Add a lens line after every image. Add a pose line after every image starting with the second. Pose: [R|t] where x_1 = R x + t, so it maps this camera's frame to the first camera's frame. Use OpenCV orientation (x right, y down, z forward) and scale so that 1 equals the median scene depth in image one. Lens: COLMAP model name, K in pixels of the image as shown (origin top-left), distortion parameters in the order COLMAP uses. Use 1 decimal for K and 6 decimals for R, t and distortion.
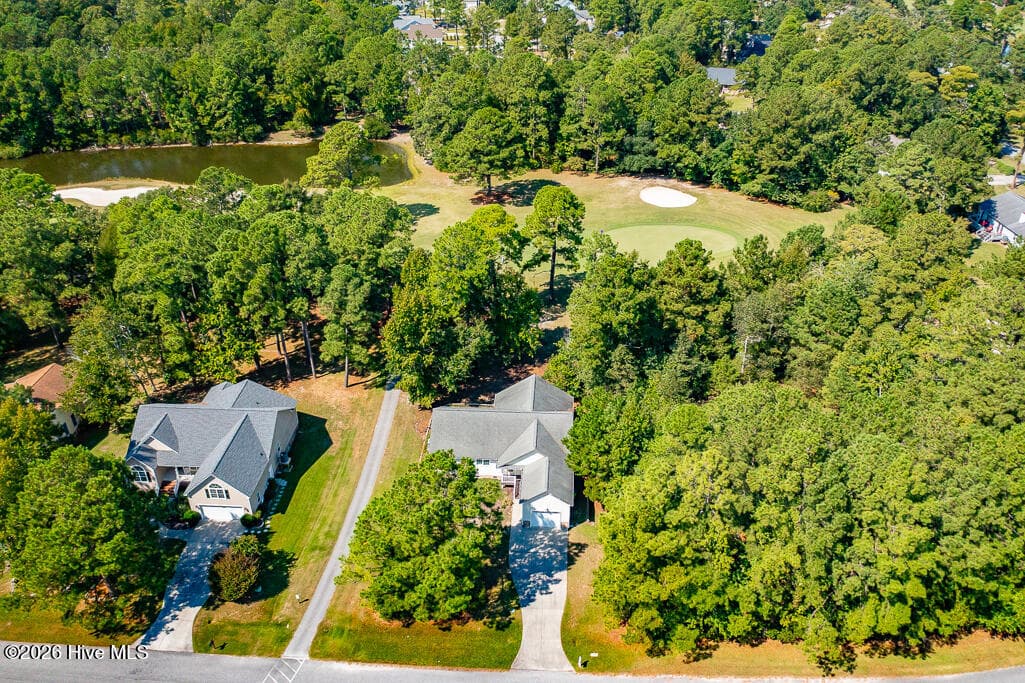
lens RADIAL K [[804.9, 0, 512.0], [0, 804.9, 336.6], [0, 0, 1]] dist [-0.020407, 0.001674]
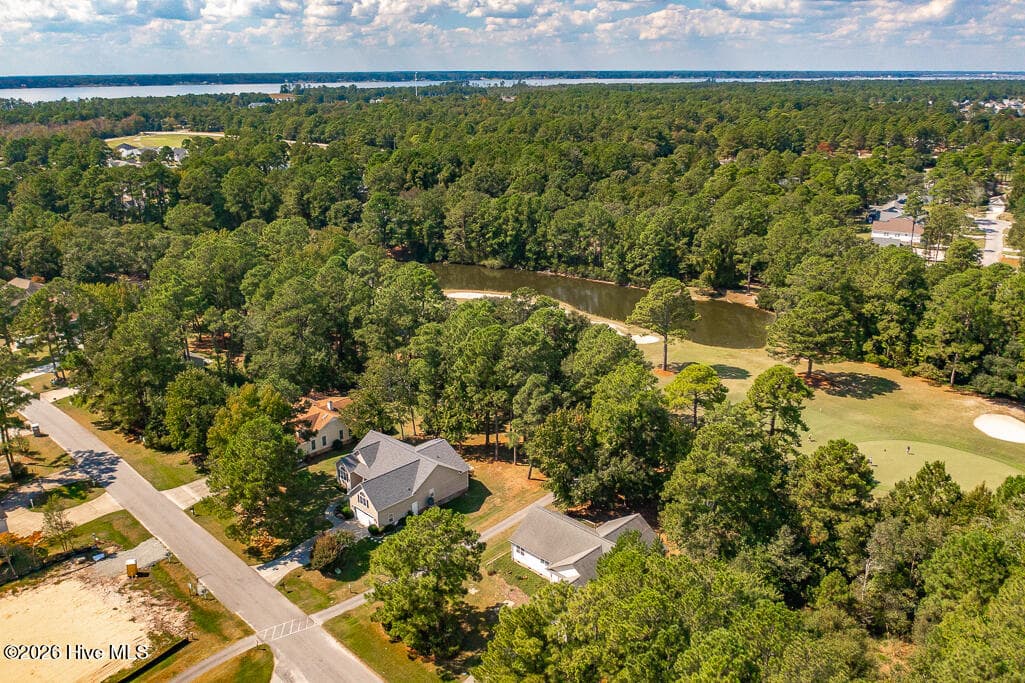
lens RADIAL K [[804.9, 0, 516.5], [0, 804.9, 345.9], [0, 0, 1]] dist [-0.020407, 0.001674]
pose [[0.757673, 0.219084, -0.614763, 0.413564], [-0.334712, 0.939099, -0.077852, -0.019849], [0.560267, 0.264755, 0.784860, 0.016114]]
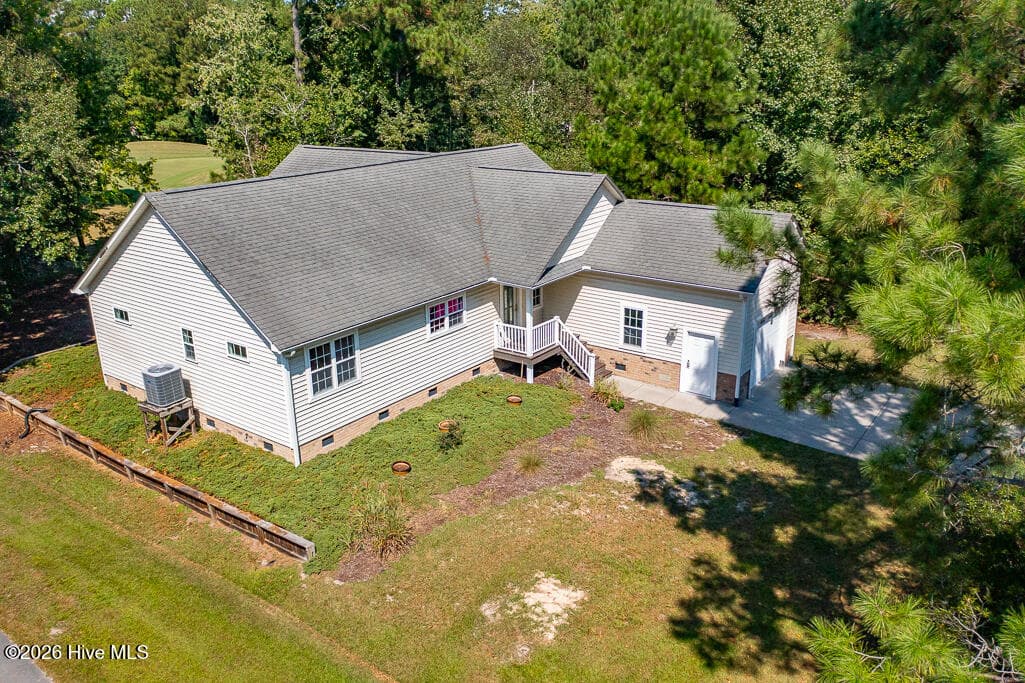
lens RADIAL K [[804.9, 0, 514.2], [0, 804.9, 342.0], [0, 0, 1]] dist [-0.020407, 0.001674]
pose [[0.539262, -0.268127, 0.798313, -0.172517], [0.433851, 0.900934, 0.009527, 0.127086], [-0.721782, 0.341211, 0.602167, 0.622407]]
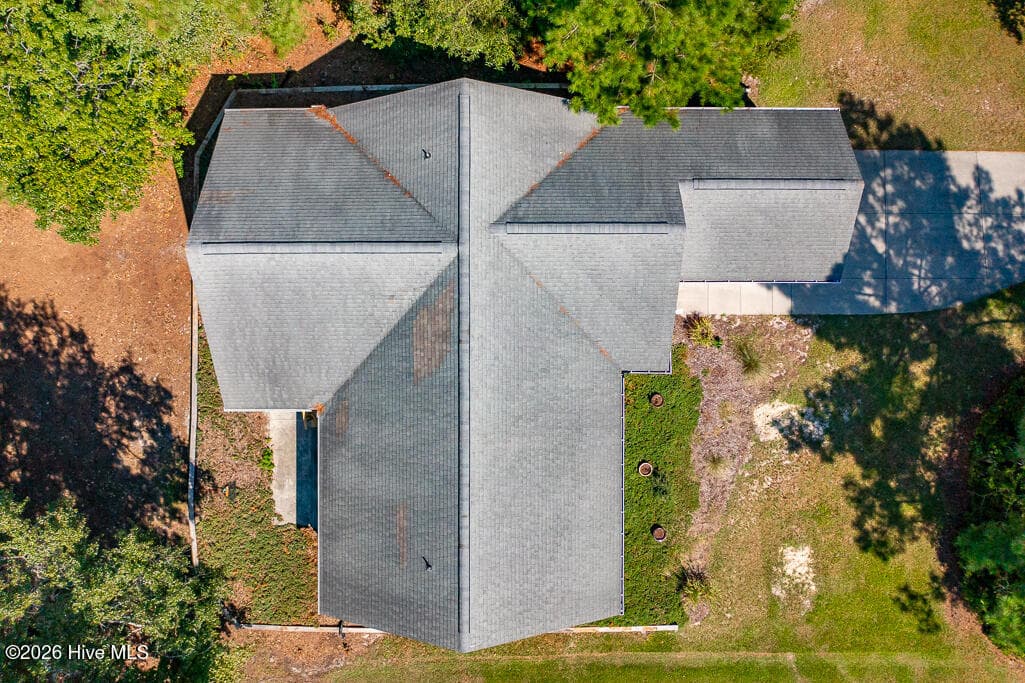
lens RADIAL K [[804.9, 0, 521.3], [0, 804.9, 341.1], [0, 0, 1]] dist [-0.020407, 0.001674]
pose [[-0.064052, -0.997886, 0.010980, -0.006808], [0.504429, -0.022880, 0.863150, -0.082121], [-0.861074, 0.060825, 0.504828, 0.655808]]
